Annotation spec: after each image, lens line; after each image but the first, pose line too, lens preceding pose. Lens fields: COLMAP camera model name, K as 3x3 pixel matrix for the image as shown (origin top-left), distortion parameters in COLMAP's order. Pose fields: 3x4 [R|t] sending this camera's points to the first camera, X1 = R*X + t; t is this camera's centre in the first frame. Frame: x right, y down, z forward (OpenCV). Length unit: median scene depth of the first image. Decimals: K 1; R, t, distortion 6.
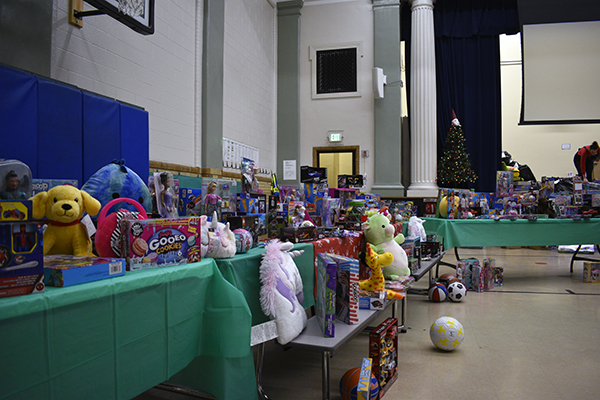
lens RADIAL K [[470.6, 0, 300.0], [0, 470.6, 200.0], [0, 0, 1]] dist [-0.093517, 0.012340]
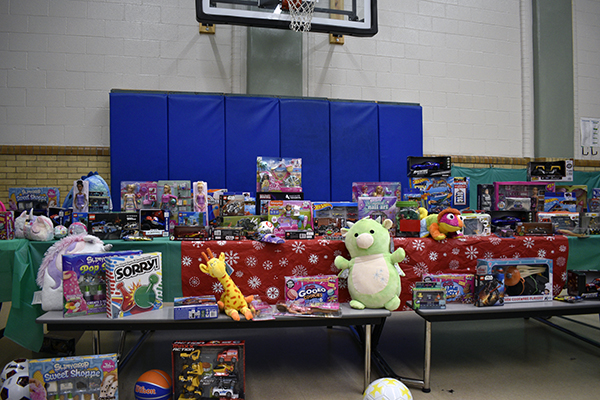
lens RADIAL K [[470.6, 0, 300.0], [0, 470.6, 200.0], [0, 0, 1]] dist [-0.093517, 0.012340]
pose [[0.495277, 0.012180, -0.868650, 0.217091], [0.000974, 0.999893, 0.014576, -0.003178], [0.868735, -0.008066, 0.495212, 0.149743]]
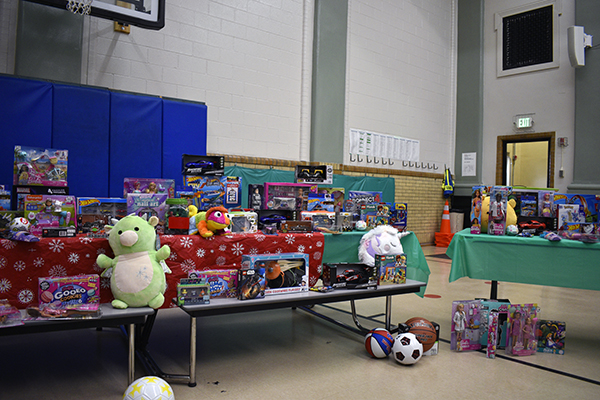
lens RADIAL K [[470.6, 0, 300.0], [0, 470.6, 200.0], [0, 0, 1]] dist [-0.093517, 0.012340]
pose [[0.814961, 0.030248, -0.578726, 0.226462], [-0.027512, 0.999530, 0.013499, -0.003295], [0.578862, 0.004921, 0.815411, 0.156683]]
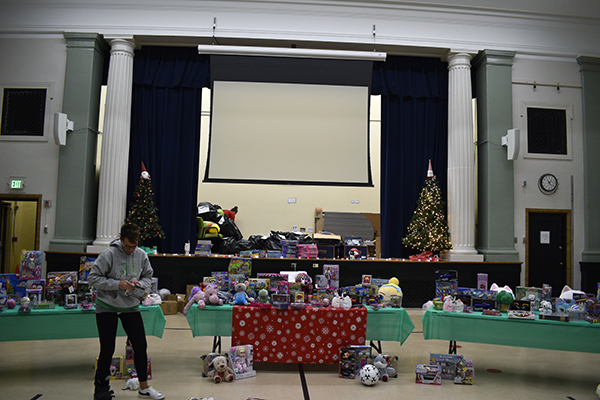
lens RADIAL K [[470.6, 0, 300.0], [0, 470.6, 200.0], [0, 0, 1]] dist [-0.093517, 0.012340]
pose [[0.950524, 0.042941, 0.307668, 0.338918], [-0.023042, 0.997418, -0.068020, -0.057563], [-0.309794, 0.057565, 0.949059, -0.004046]]
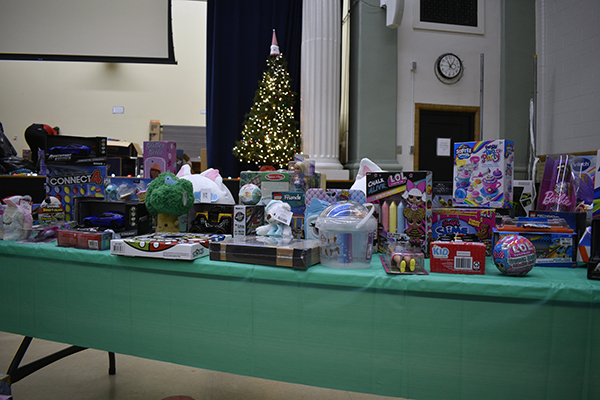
lens RADIAL K [[470.6, 0, 300.0], [0, 470.6, 200.0], [0, 0, 1]] dist [-0.093517, 0.012340]
pose [[0.910474, -0.001739, 0.413563, 0.663269], [-0.013203, 0.999359, 0.033269, 0.001064], [-0.413356, -0.035751, 0.909867, 0.226586]]
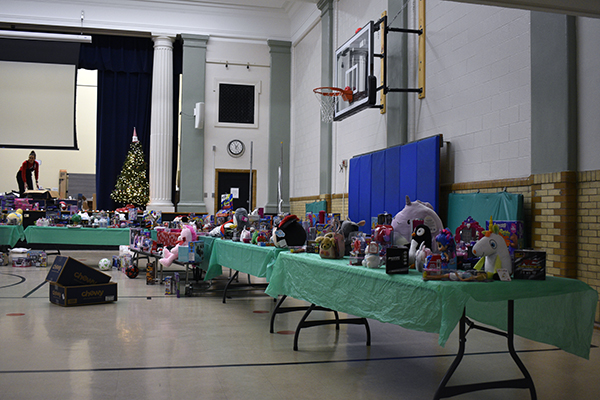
lens RADIAL K [[634.1, 0, 300.0], [0, 634.1, 200.0], [0, 0, 1]] dist [-0.060297, 0.001029]
pose [[0.874070, 0.020951, 0.485347, 0.501015], [-0.013021, 0.999721, -0.019706, -0.009208], [-0.485625, 0.010905, 0.874099, -0.729622]]
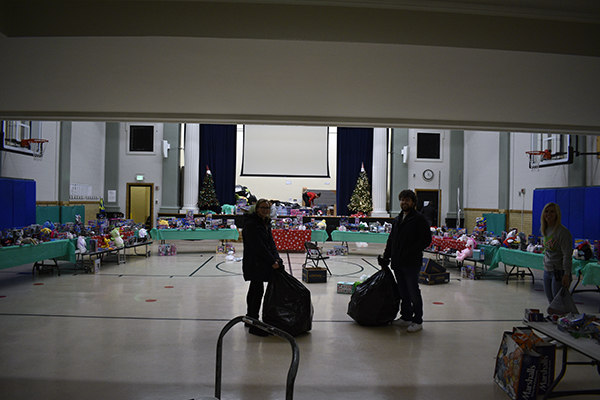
lens RADIAL K [[470.6, 0, 300.0], [0, 470.6, 200.0], [0, 0, 1]] dist [-0.093517, 0.012340]
pose [[0.953544, 0.017888, 0.300721, 0.127066], [-0.018034, 0.999835, -0.002294, -0.061437], [-0.300712, -0.003236, 0.953709, -0.814506]]
